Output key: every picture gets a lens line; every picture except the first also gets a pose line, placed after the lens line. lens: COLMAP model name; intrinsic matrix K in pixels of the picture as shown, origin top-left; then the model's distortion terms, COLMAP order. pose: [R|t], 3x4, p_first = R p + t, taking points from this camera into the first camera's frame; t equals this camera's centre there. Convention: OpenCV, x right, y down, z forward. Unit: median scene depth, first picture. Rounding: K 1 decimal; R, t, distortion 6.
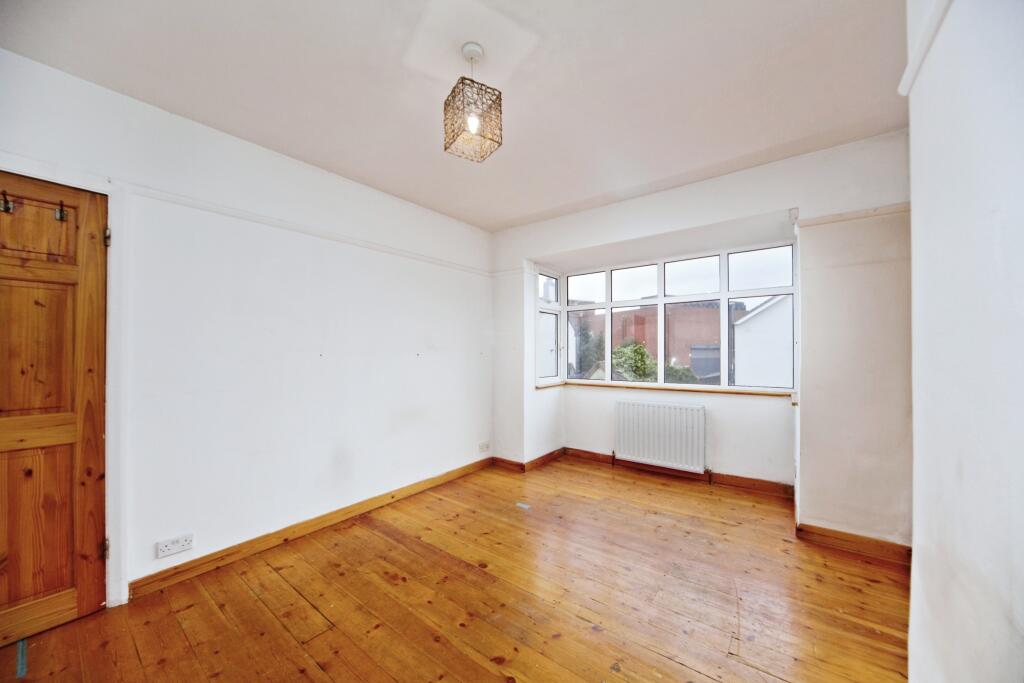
lens RADIAL K [[364.6, 0, 516.8], [0, 364.6, 352.2], [0, 0, 1]] dist [-0.000949, -0.000099]
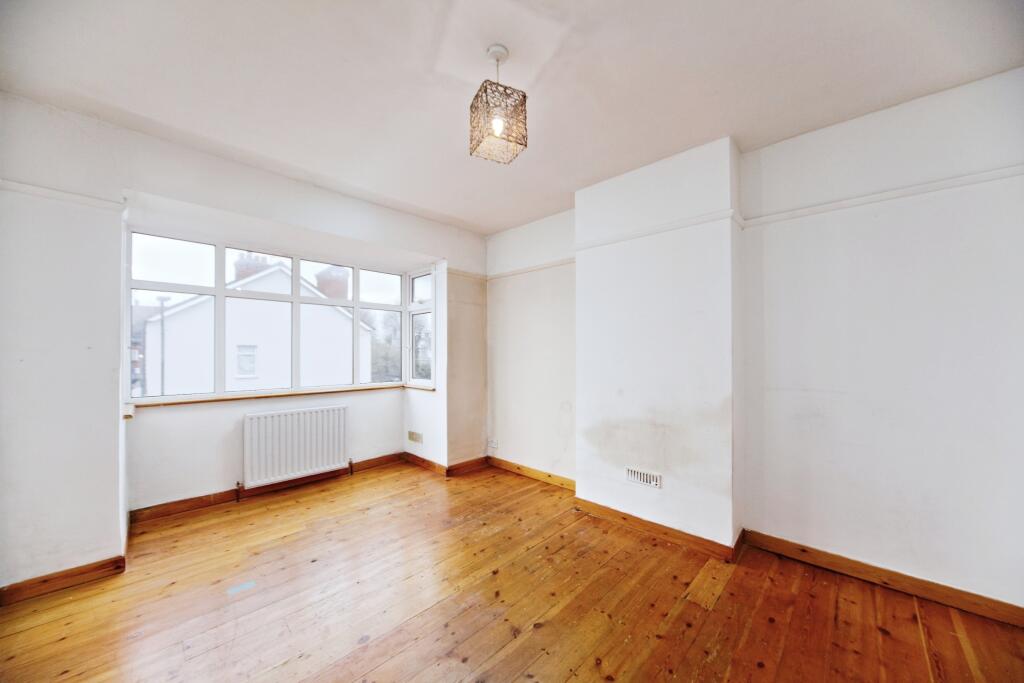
lens RADIAL K [[364.6, 0, 516.8], [0, 364.6, 352.2], [0, 0, 1]] dist [-0.000949, -0.000099]
pose [[0.121421, 0.010191, 0.992549, -0.513280], [-0.001836, 0.999948, -0.010043, 0.004692], [-0.992599, -0.000603, 0.121434, 0.386129]]
